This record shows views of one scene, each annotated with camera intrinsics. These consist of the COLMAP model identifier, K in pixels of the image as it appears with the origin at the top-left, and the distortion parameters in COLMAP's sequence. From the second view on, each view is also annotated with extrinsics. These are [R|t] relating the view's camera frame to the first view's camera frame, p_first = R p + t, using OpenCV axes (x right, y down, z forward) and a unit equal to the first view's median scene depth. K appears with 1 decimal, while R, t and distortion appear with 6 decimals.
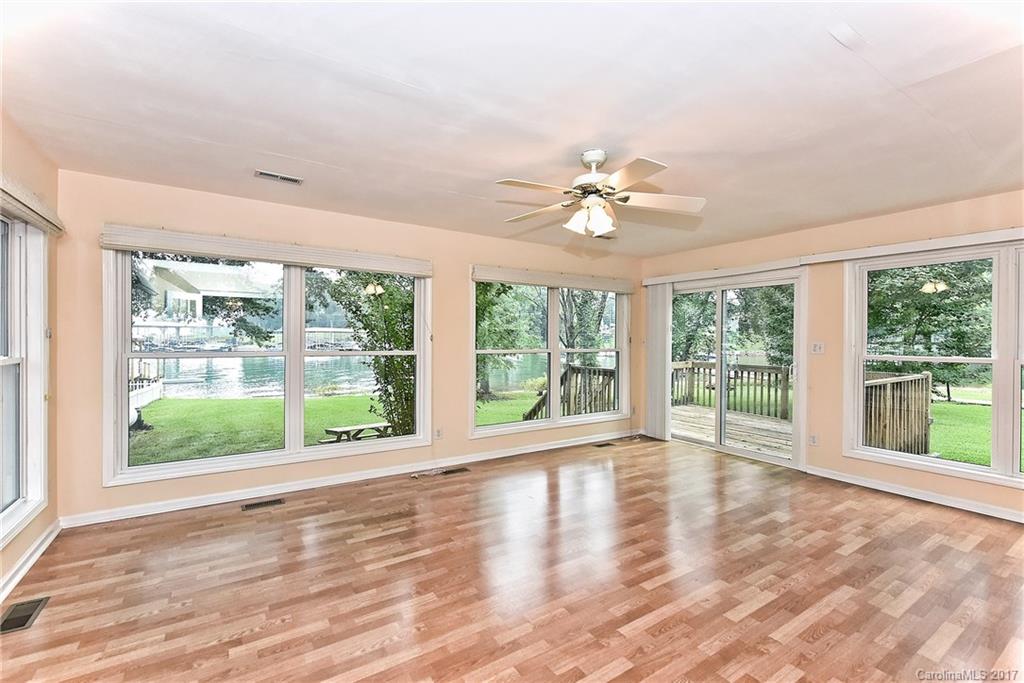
lens RADIAL K [[436.0, 0, 506.5], [0, 436.0, 339.8], [0, 0, 1]] dist [-0.004666, 0.000521]
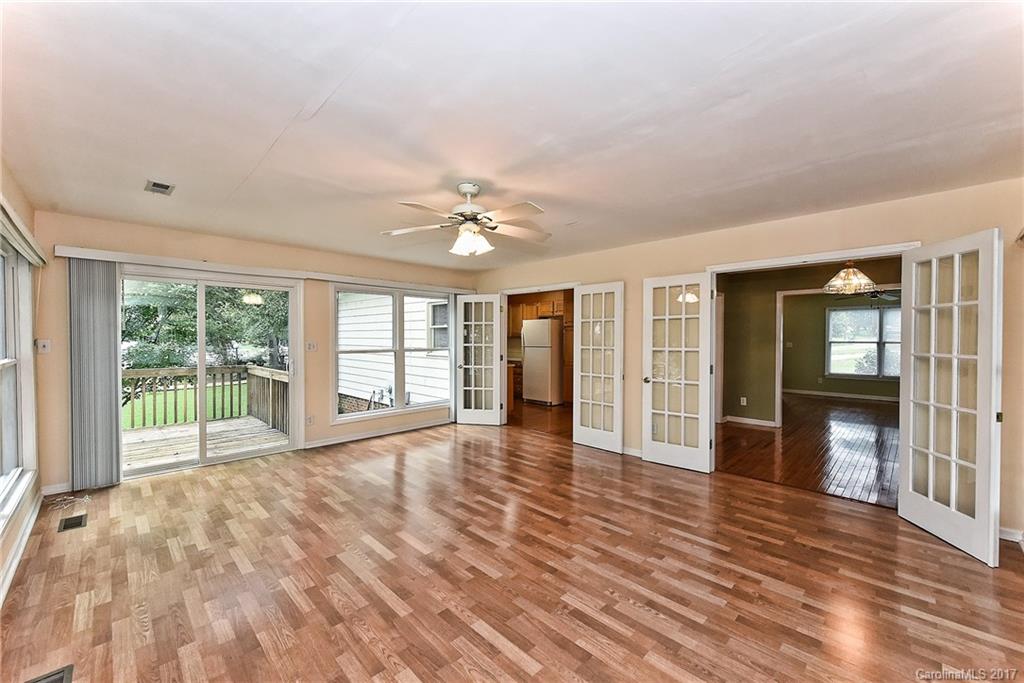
lens RADIAL K [[410.6, 0, 508.9], [0, 410.6, 340.9], [0, 0, 1]] dist [-0.000404, -0.000568]
pose [[-0.193227, -0.017703, 0.980994, -0.964028], [0.003722, 0.999817, 0.018776, -0.031658], [-0.981147, 0.007279, -0.193126, 1.165384]]
